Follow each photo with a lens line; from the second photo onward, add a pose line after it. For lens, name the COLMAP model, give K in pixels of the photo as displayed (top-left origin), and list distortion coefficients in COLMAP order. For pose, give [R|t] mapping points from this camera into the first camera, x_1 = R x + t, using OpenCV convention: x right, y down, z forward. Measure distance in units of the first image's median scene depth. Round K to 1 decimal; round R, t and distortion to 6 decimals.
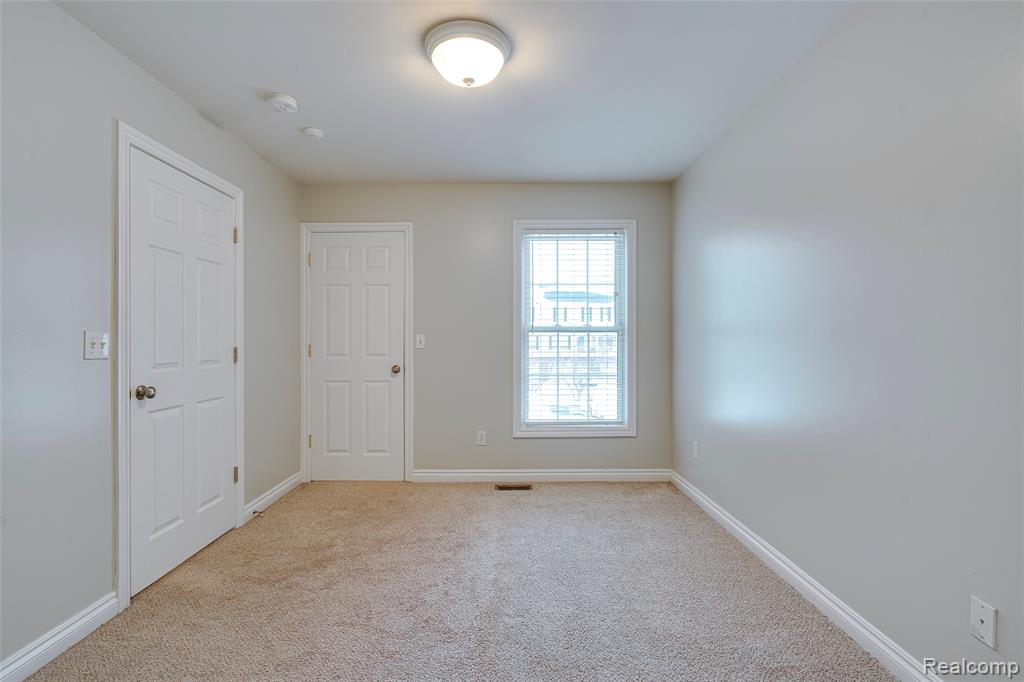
lens RADIAL K [[468.0, 0, 506.3], [0, 468.0, 338.5], [0, 0, 1]] dist [-0.003568, 0.000434]
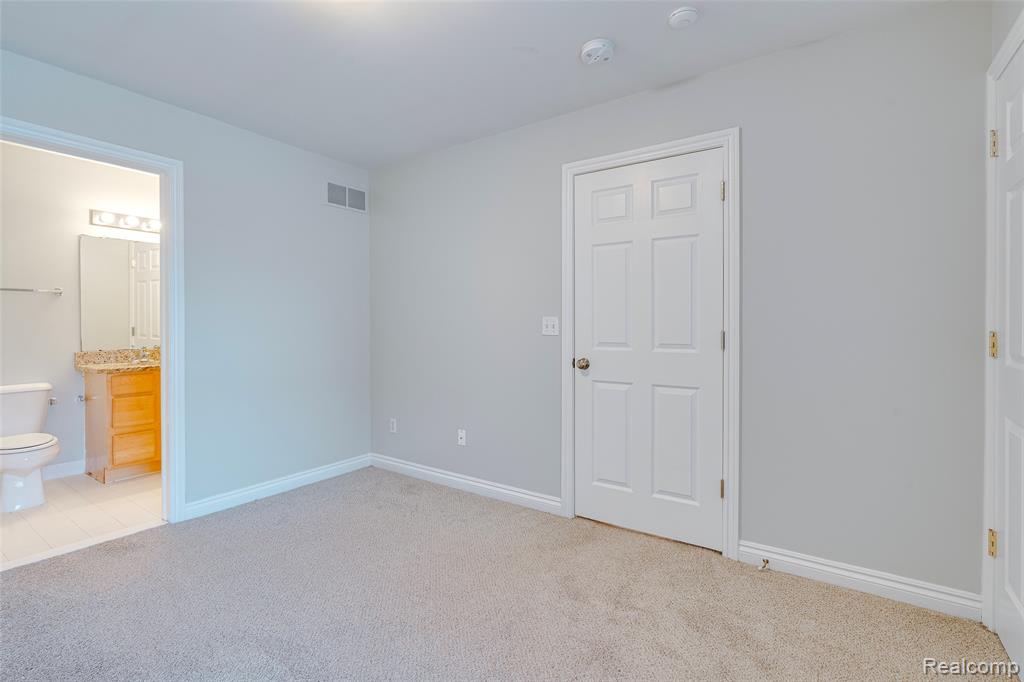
lens RADIAL K [[466.9, 0, 510.7], [0, 466.9, 322.5], [0, 0, 1]] dist [-0.001315, 0.000075]
pose [[-0.556464, 0.013626, -0.830760, 0.375820], [0.014484, 0.999873, 0.006698, -0.008661], [0.830745, -0.008306, -0.556591, 1.480343]]
